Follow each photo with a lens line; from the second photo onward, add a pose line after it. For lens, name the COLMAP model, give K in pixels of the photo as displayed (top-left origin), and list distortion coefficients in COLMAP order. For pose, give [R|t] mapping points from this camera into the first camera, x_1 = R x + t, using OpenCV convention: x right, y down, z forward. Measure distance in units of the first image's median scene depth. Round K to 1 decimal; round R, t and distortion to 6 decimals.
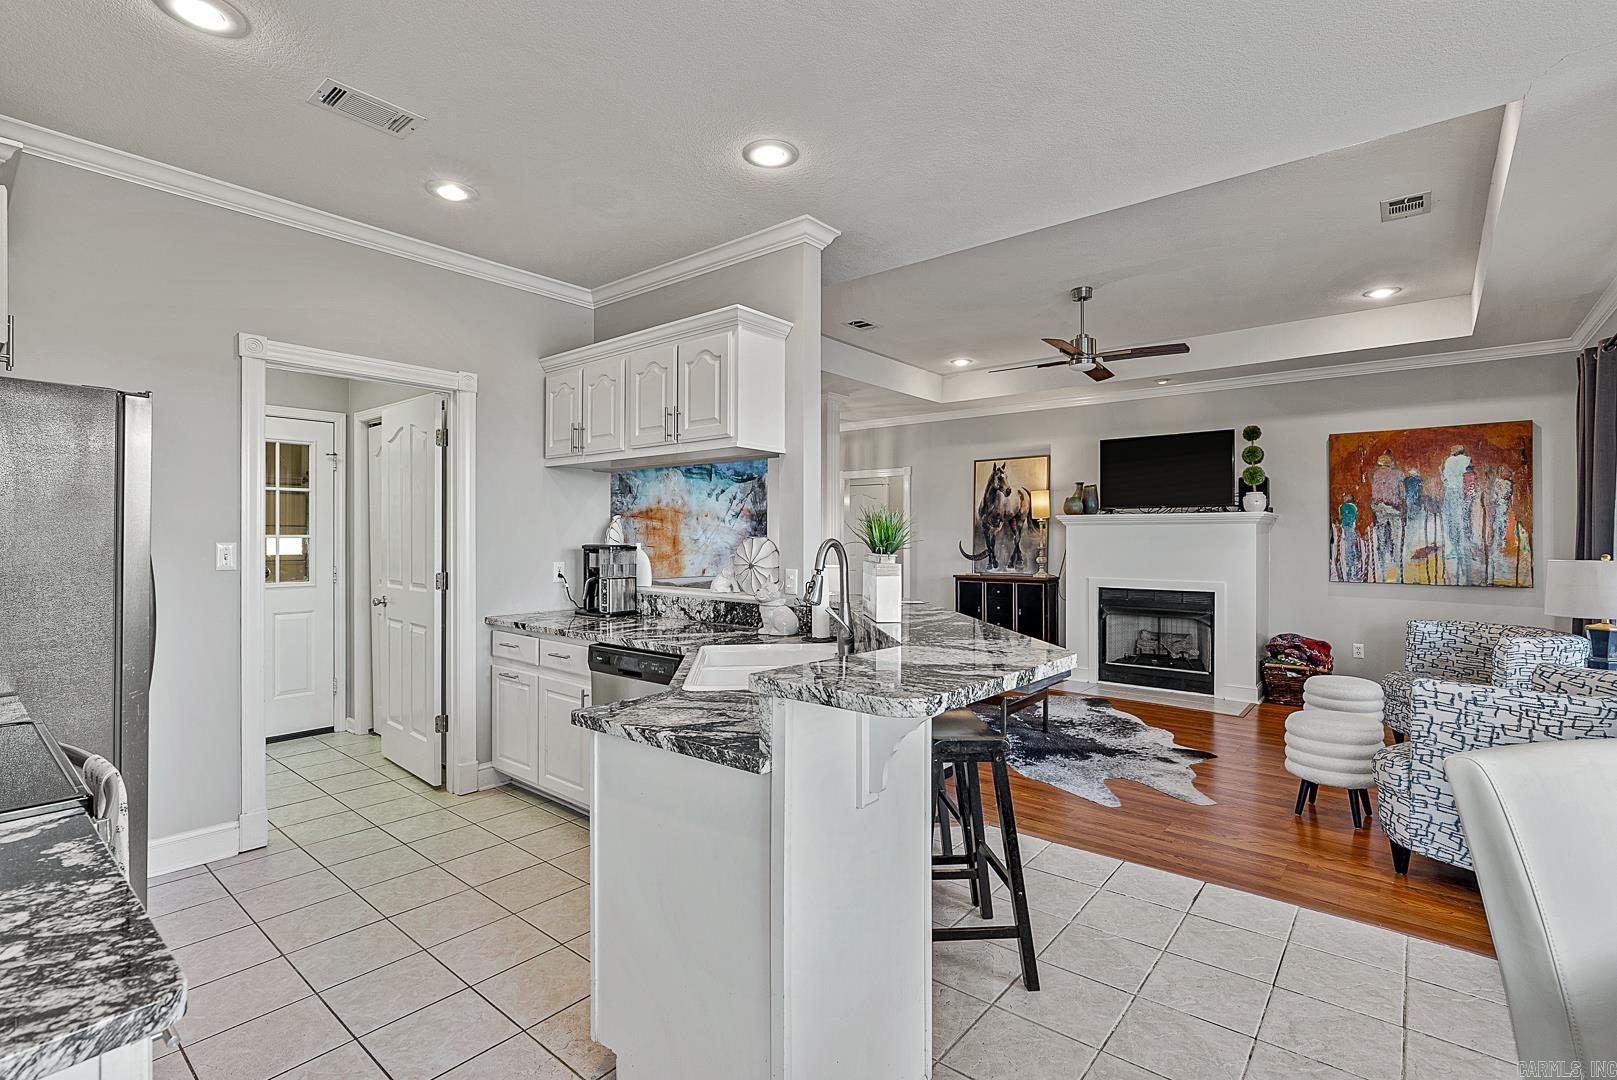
lens RADIAL K [[739.5, 0, 806.3], [0, 739.5, 561.8], [0, 0, 1]] dist [-0.012887, 0.003904]
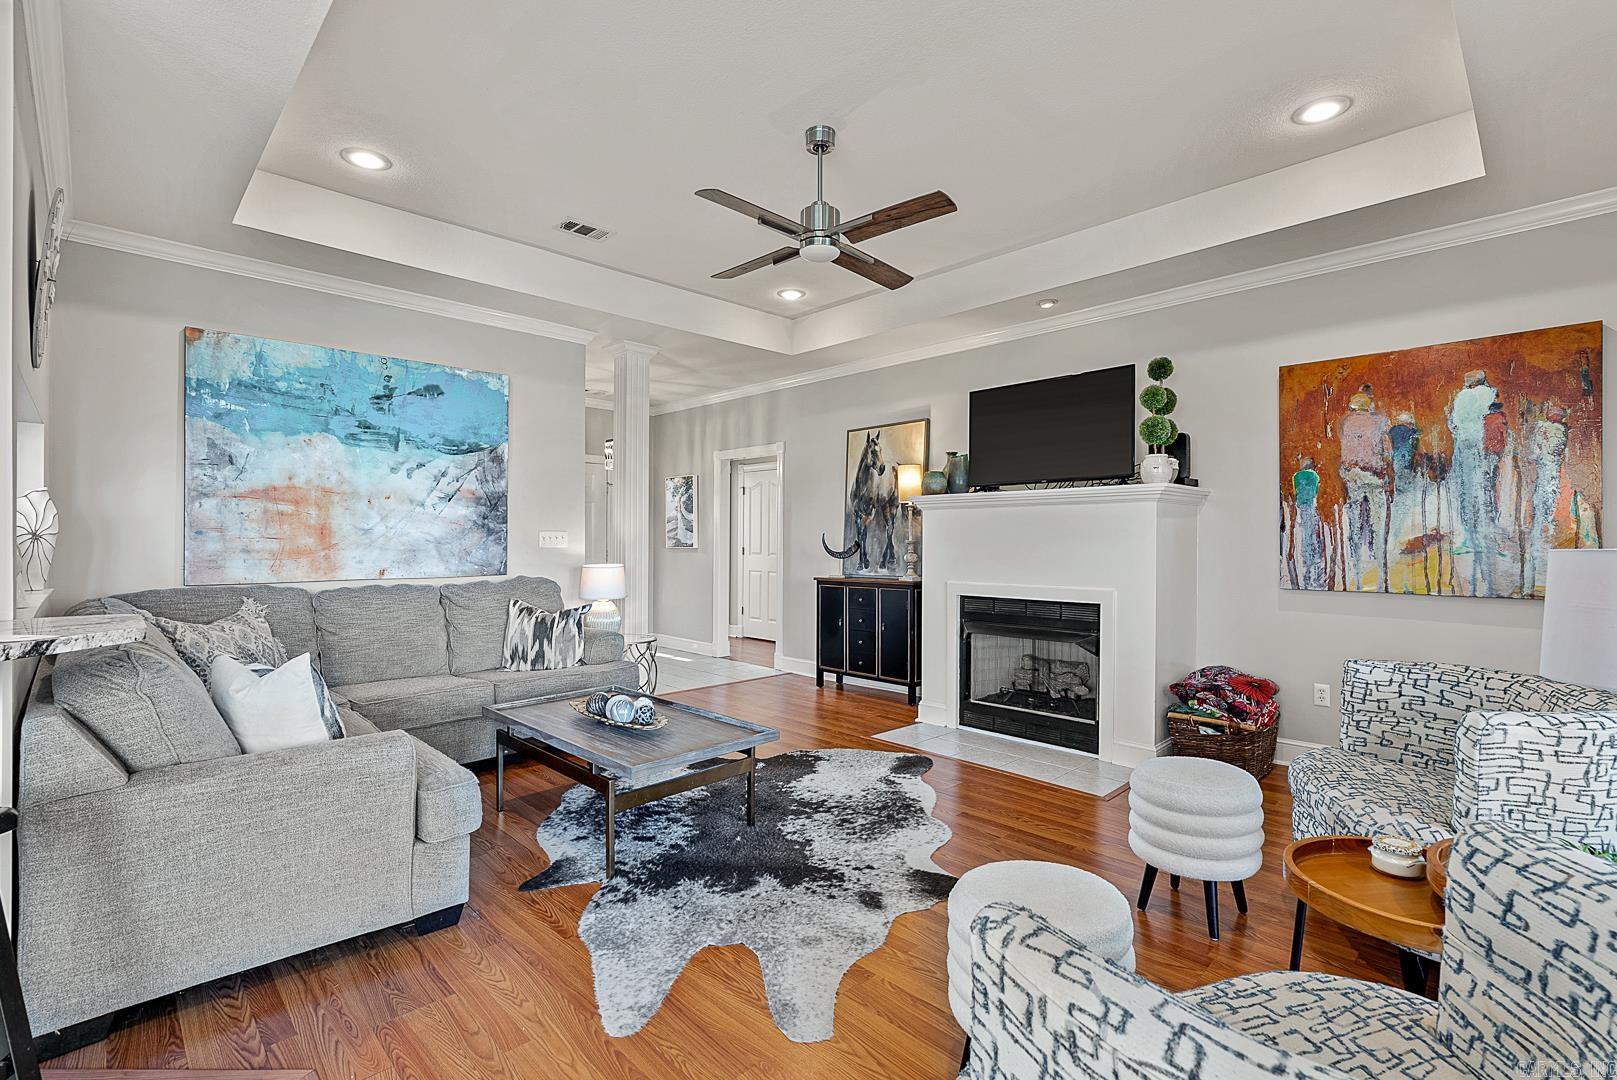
lens RADIAL K [[739.5, 0, 813.5], [0, 739.5, 561.1], [0, 0, 1]] dist [-0.012887, 0.003904]
pose [[0.995091, 0.000506, -0.098960, 0.397262], [-0.000804, 0.999995, -0.002967, 0.003893], [0.098958, 0.003032, 0.995087, 0.332779]]
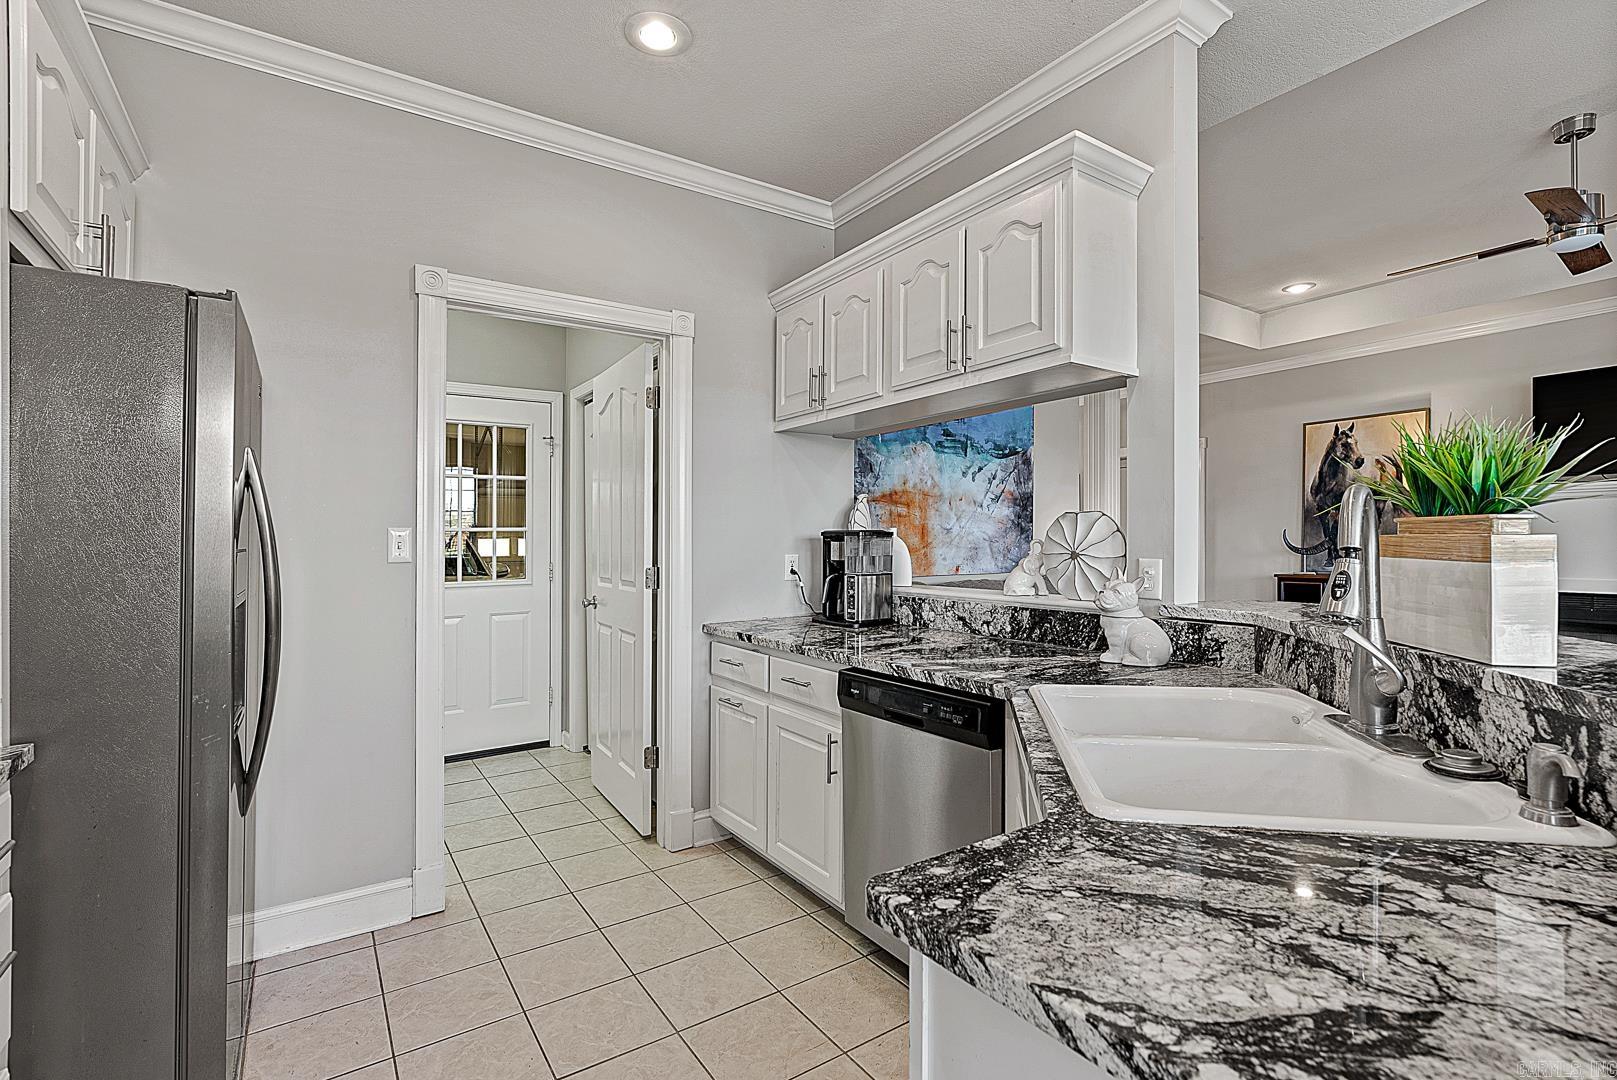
lens RADIAL K [[739.5, 0, 808.4], [0, 739.5, 545.3], [0, 0, 1]] dist [-0.012887, 0.003904]
pose [[0.960517, -0.009357, -0.278065, -0.077133], [0.002660, 0.999698, -0.024450, 0.007789], [0.278210, 0.022745, 0.960251, 0.195637]]
